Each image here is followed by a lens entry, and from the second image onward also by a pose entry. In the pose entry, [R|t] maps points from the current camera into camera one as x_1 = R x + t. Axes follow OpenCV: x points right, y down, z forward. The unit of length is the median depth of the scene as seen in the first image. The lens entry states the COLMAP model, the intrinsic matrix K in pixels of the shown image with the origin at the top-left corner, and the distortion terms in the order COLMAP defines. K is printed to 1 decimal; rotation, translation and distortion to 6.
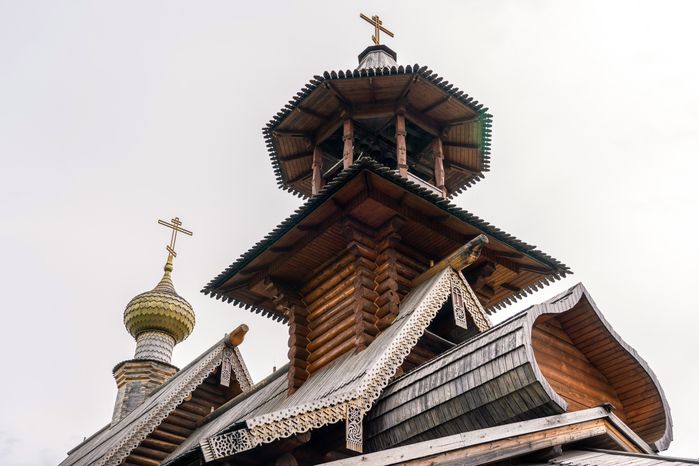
lens RADIAL K [[765.7, 0, 349.5], [0, 765.7, 233.0], [0, 0, 1]] dist [0.007900, 0.001116]
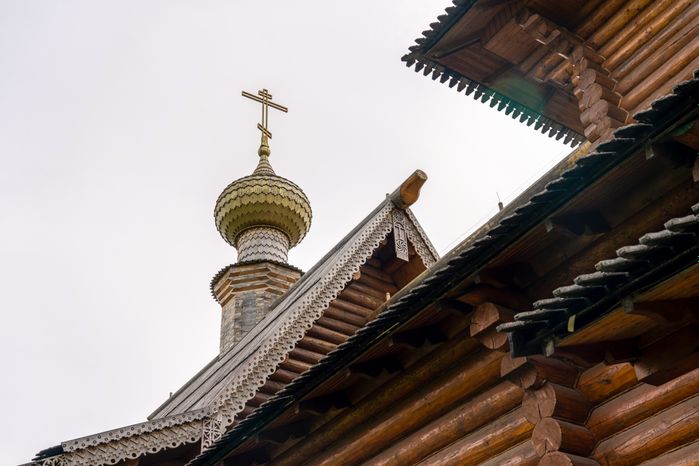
lens RADIAL K [[874.6, 0, 349.5], [0, 874.6, 233.0], [0, 0, 1]] dist [0.010160, 0.010733]
pose [[0.995580, -0.083255, -0.043459, -0.146690], [0.083998, 0.996344, 0.015559, 0.135008], [0.042005, -0.019141, 0.998934, 0.203117]]
